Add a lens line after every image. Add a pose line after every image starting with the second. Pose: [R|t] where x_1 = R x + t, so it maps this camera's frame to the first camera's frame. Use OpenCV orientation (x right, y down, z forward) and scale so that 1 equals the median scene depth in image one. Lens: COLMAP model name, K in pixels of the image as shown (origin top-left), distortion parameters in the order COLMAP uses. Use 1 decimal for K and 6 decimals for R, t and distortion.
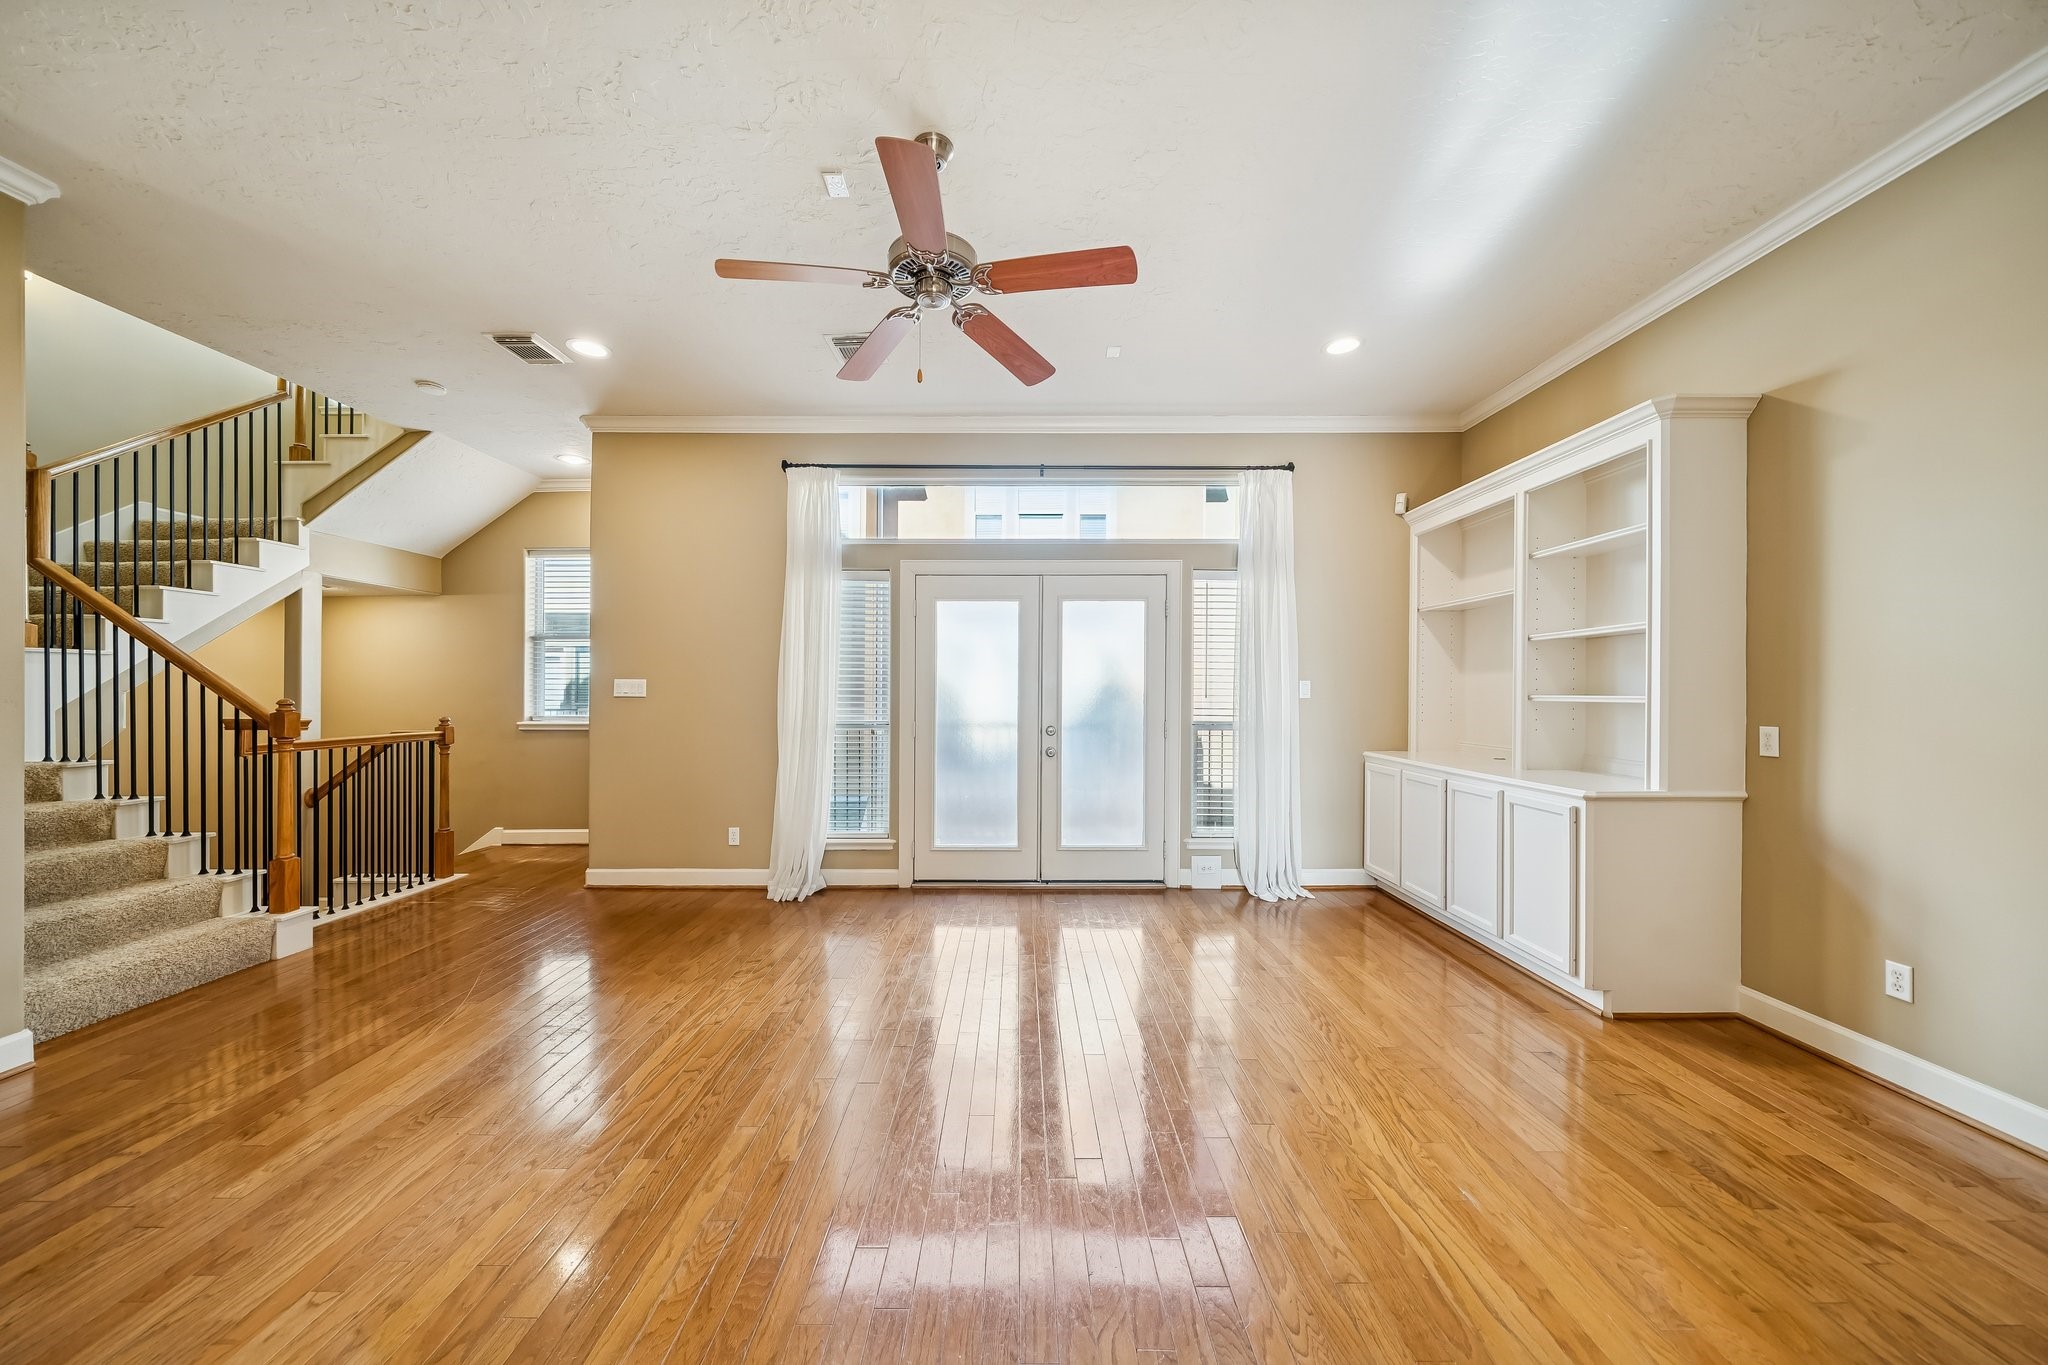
lens RADIAL K [[705.2, 0, 1022.9], [0, 705.2, 695.0], [0, 0, 1]] dist [0.002820, 0.000105]
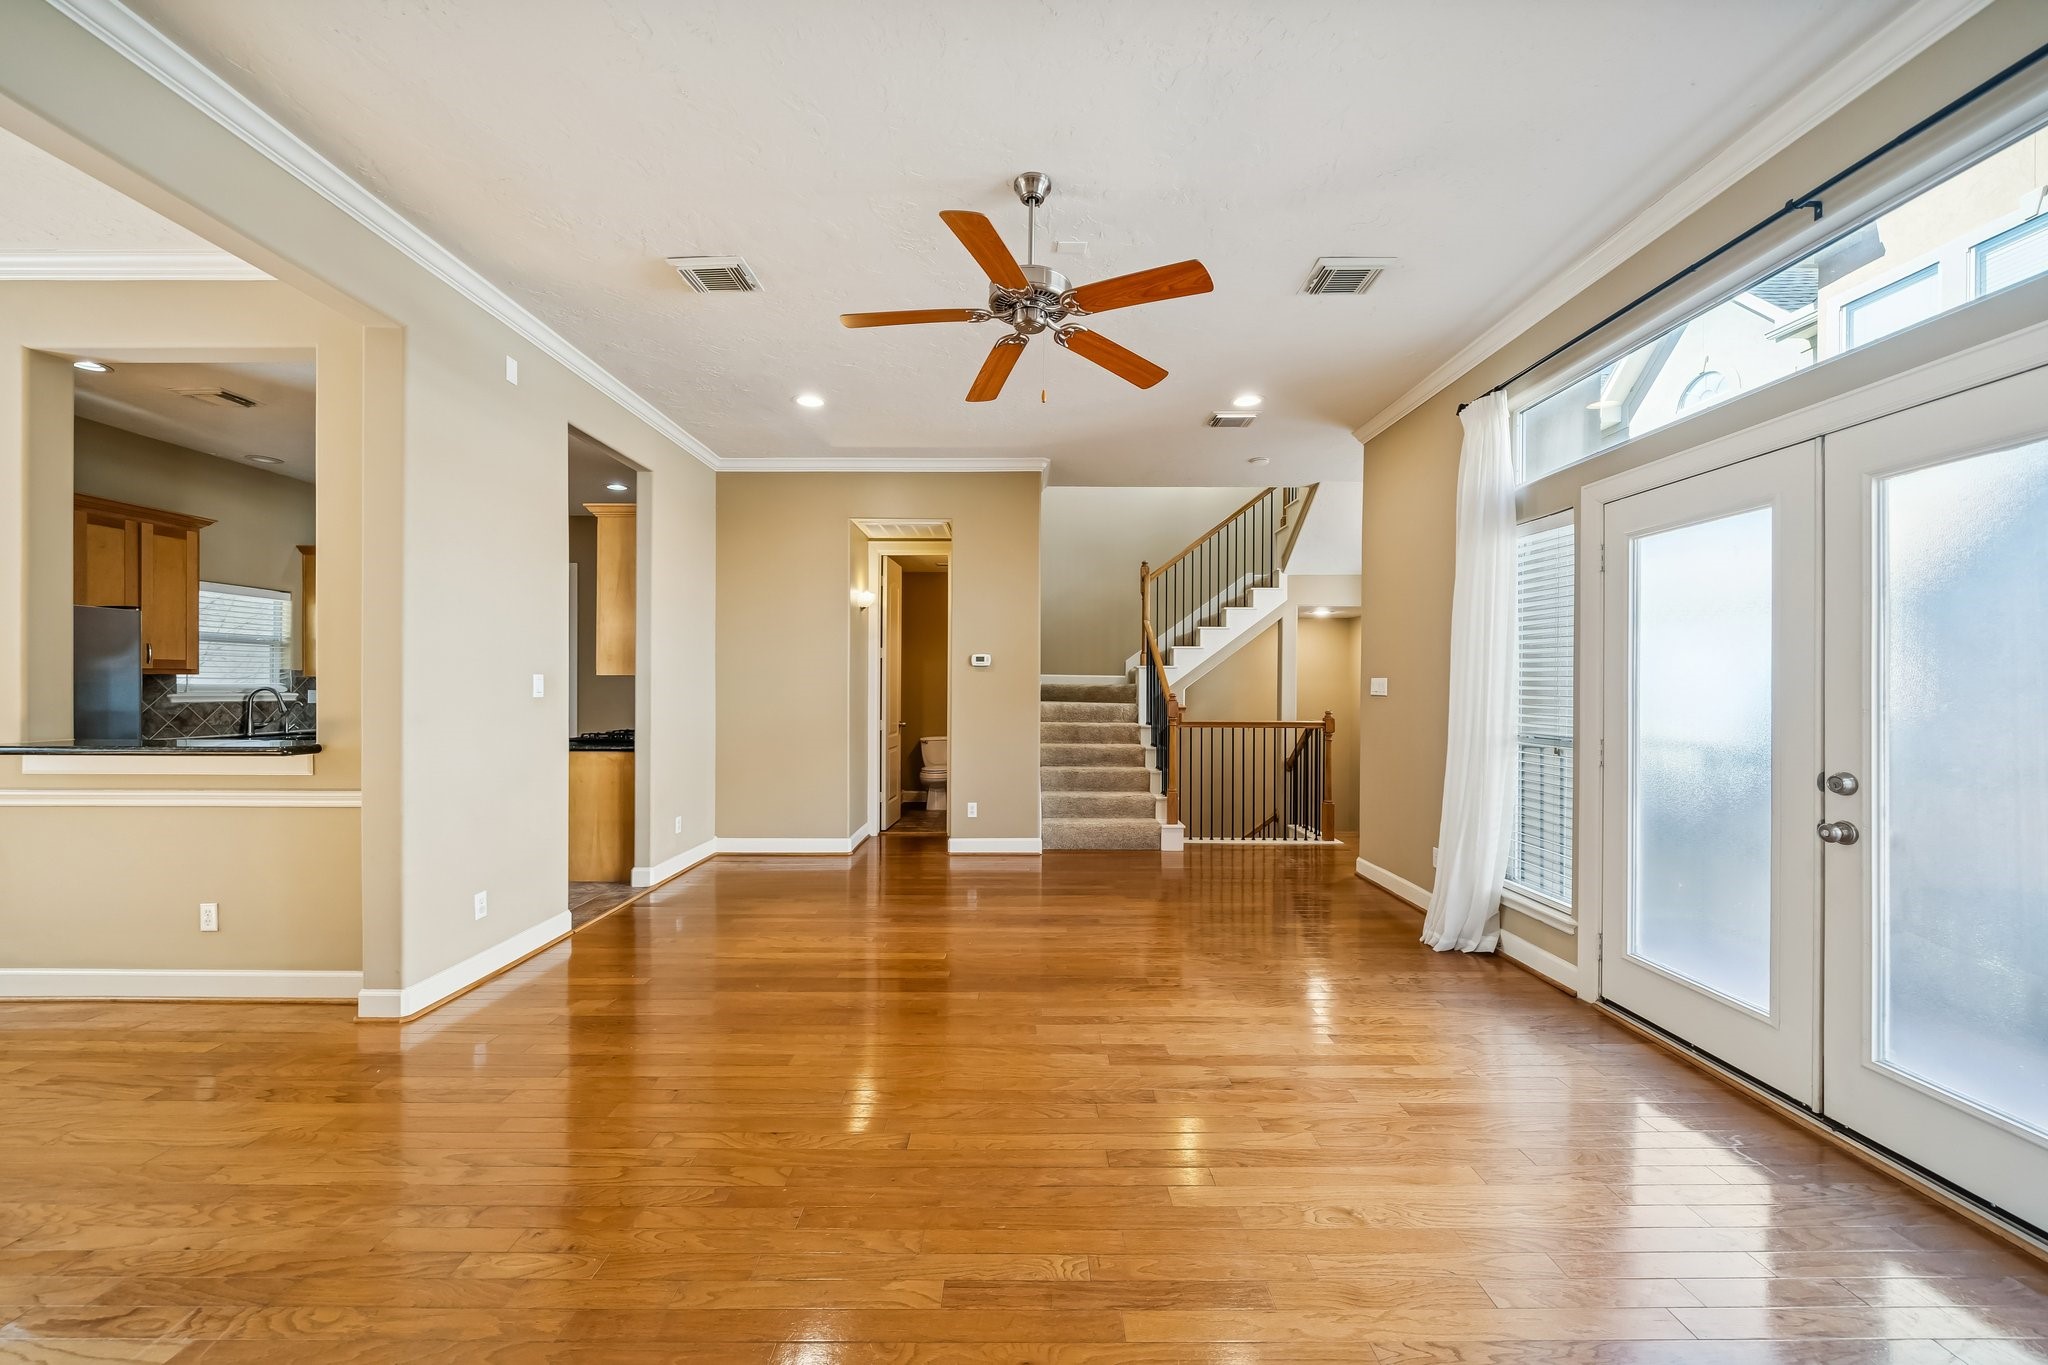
lens RADIAL K [[741.3, 0, 1026.1], [0, 741.3, 687.0], [0, 0, 1]] dist [0.000074, 0.000075]
pose [[0.002153, 0.001778, -0.999996, 0.502797], [-0.007312, 0.999972, 0.001762, -0.006777], [0.999971, 0.007308, 0.002166, 0.497282]]
